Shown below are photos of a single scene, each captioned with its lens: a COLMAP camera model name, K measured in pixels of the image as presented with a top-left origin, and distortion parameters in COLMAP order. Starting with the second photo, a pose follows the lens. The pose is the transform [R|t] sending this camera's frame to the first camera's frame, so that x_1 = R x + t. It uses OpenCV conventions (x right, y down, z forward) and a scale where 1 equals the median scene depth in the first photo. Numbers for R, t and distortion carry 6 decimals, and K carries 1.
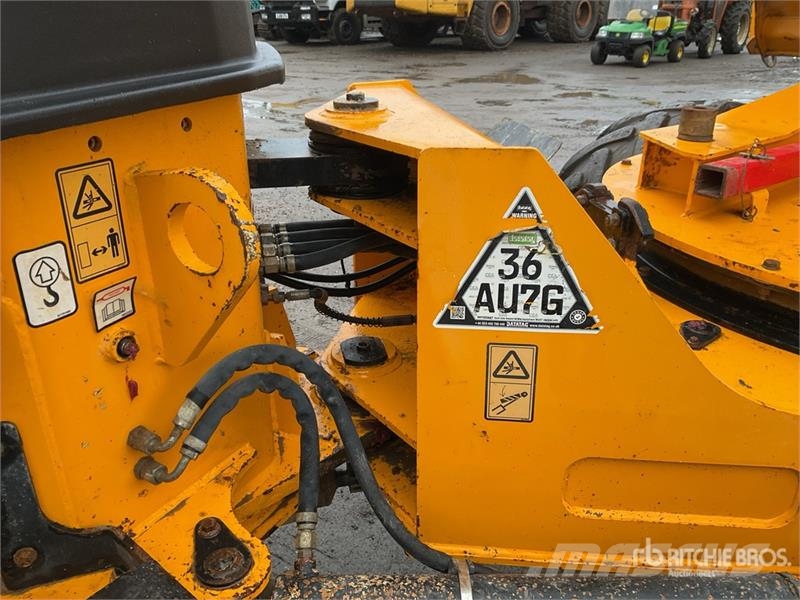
lens RADIAL K [[658.8, 0, 397.0], [0, 658.8, 307.9], [0, 0, 1]] dist [0.066862, -0.111262]
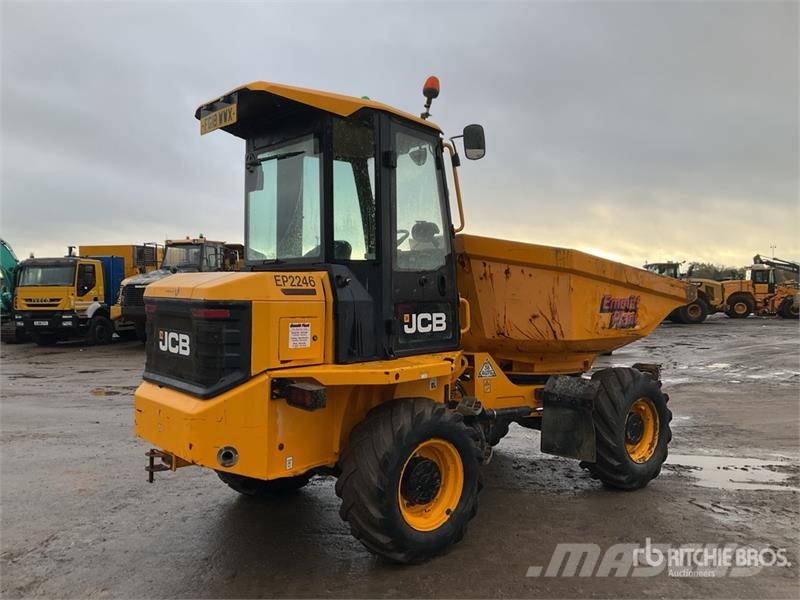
lens RADIAL K [[658.3, 0, 399.0], [0, 658.3, 297.2], [0, 0, 1]] dist [0.059012, -0.124801]
pose [[0.890062, -0.003237, 0.455829, -0.151605], [0.196607, 0.904908, -0.377474, 0.067800], [-0.411261, 0.425594, 0.806061, -0.182744]]
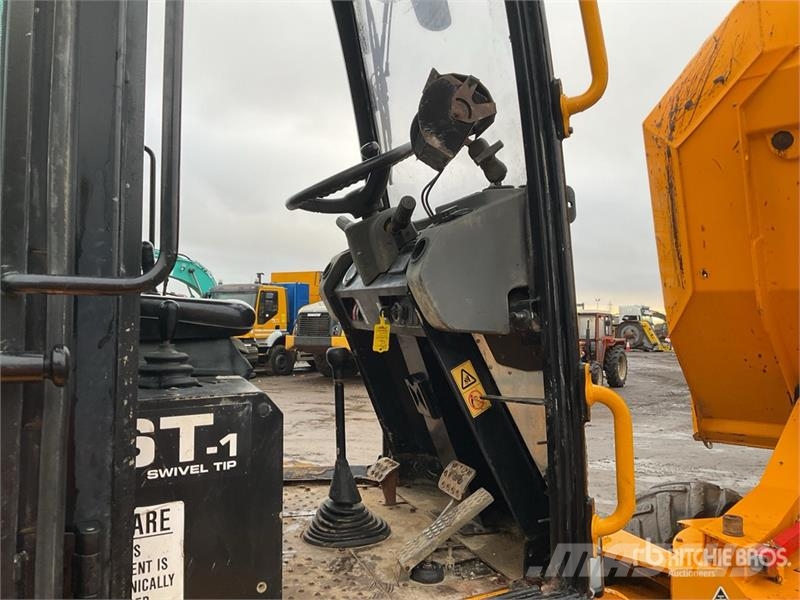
lens RADIAL K [[658.3, 0, 399.0], [0, 658.3, 297.2], [0, 0, 1]] dist [0.059012, -0.124801]
pose [[0.989788, 0.024821, 0.140372, -0.042968], [0.042807, 0.887523, -0.458771, -0.002581], [-0.135970, 0.460095, 0.877397, -0.044581]]
